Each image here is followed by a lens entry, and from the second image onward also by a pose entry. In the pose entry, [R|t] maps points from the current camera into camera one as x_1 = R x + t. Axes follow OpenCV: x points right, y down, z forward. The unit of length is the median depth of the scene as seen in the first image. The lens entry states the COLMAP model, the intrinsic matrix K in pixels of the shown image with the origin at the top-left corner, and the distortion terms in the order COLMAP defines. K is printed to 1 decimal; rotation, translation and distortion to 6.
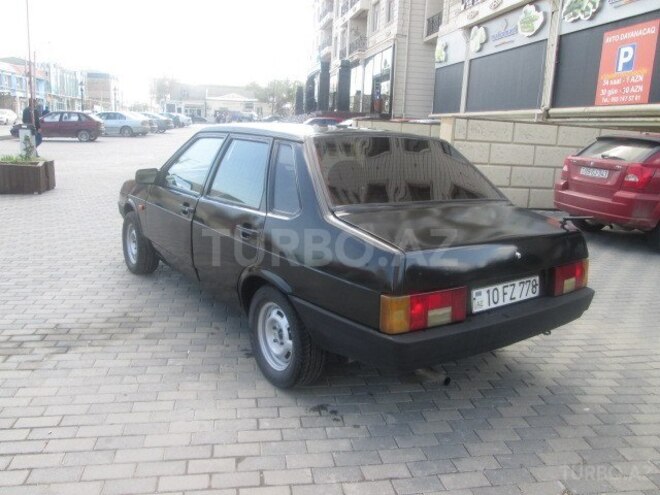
lens RADIAL K [[520.7, 0, 322.7], [0, 520.7, 329.2], [0, 0, 1]] dist [-0.048976, 0.010876]
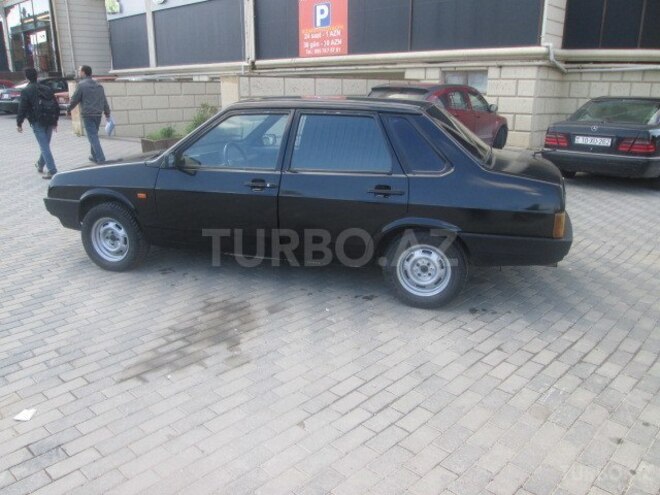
lens RADIAL K [[520.7, 0, 322.7], [0, 520.7, 329.2], [0, 0, 1]] dist [-0.048976, 0.010876]
pose [[0.794805, -0.294519, 0.530607, -0.707142], [0.249865, 0.955608, 0.156144, -0.075724], [-0.553040, 0.008476, 0.833112, 0.059829]]
